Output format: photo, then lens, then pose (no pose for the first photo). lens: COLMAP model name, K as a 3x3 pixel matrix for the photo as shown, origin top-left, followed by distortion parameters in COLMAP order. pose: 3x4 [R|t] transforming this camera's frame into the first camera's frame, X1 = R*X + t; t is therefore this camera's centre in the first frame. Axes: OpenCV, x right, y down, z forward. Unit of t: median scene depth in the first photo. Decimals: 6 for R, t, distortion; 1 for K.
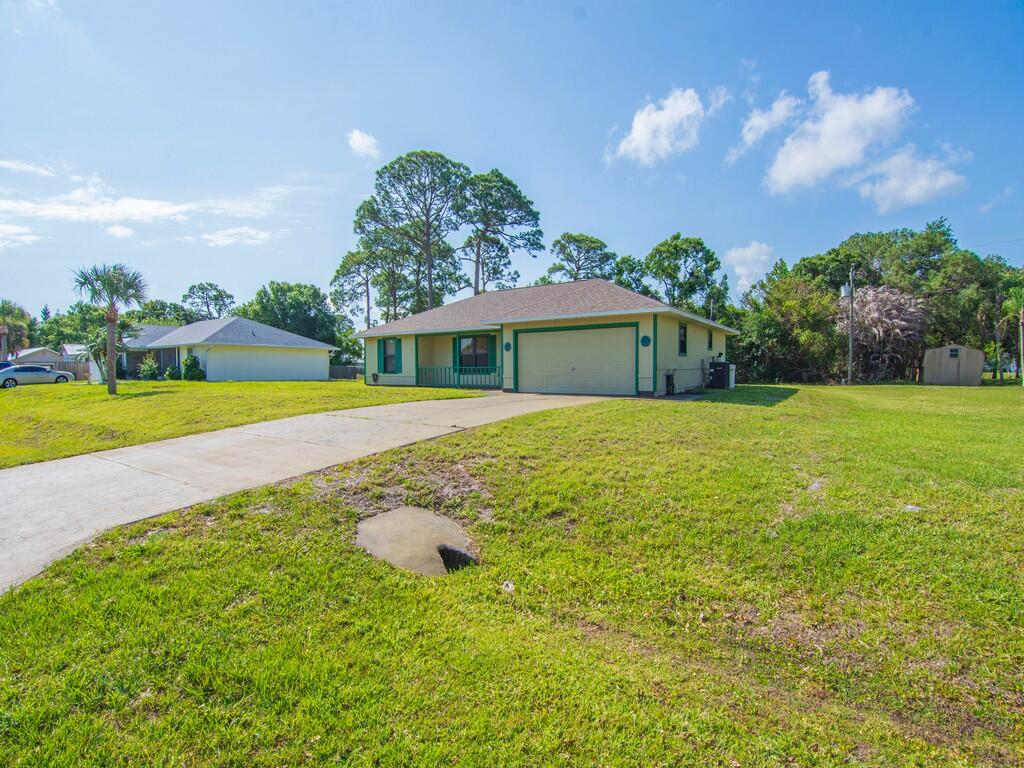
lens RADIAL K [[498.4, 0, 501.4], [0, 498.4, 389.3], [0, 0, 1]] dist [-0.003564, -0.019528]
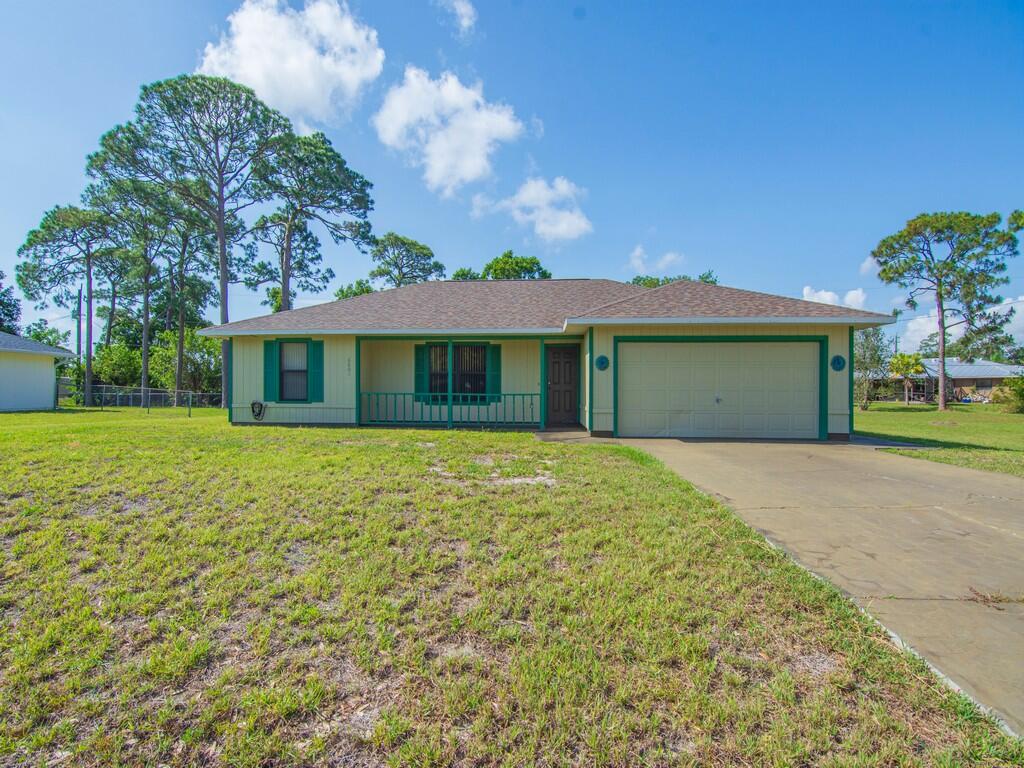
lens RADIAL K [[498.4, 0, 501.4], [0, 498.4, 389.3], [0, 0, 1]] dist [-0.003564, -0.019528]
pose [[0.857279, 0.012814, 0.514693, -0.173140], [0.009689, 0.999112, -0.041011, -0.012013], [-0.514762, 0.040145, 0.856393, 0.224388]]
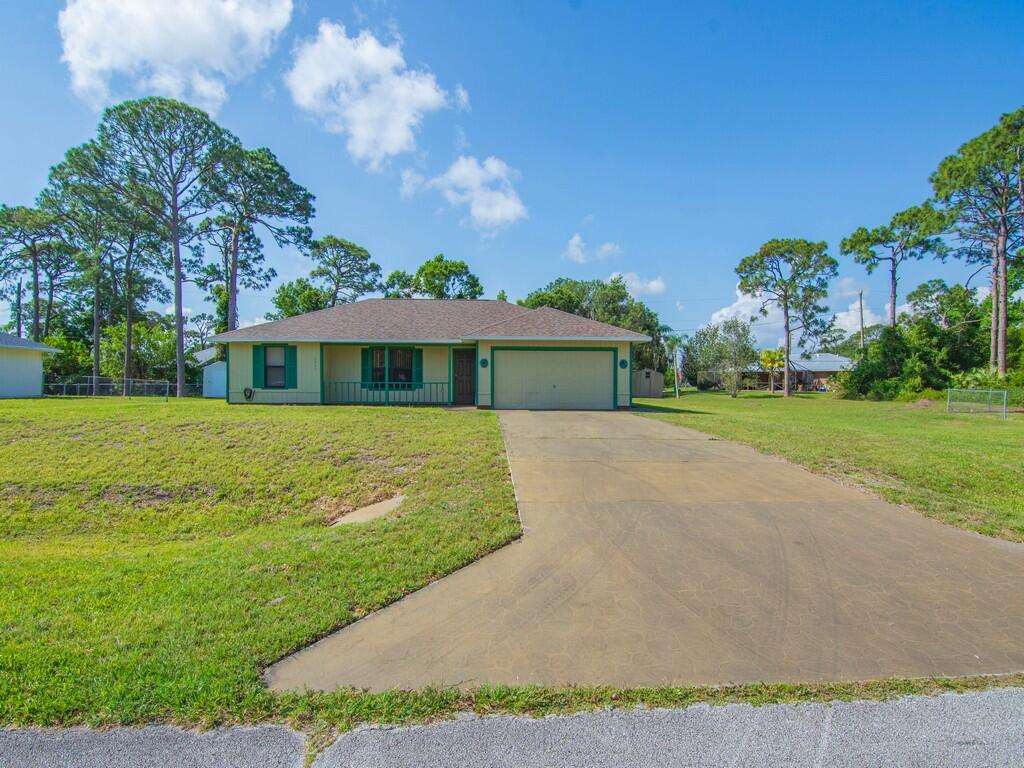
lens RADIAL K [[516.9, 0, 505.9], [0, 516.9, 386.1], [0, 0, 1]] dist [0.000886, -0.019996]
pose [[0.785779, 0.006580, 0.618473, -0.247164], [0.014133, 0.999491, -0.028590, -0.003999], [-0.618346, 0.031207, 0.785286, 0.069289]]
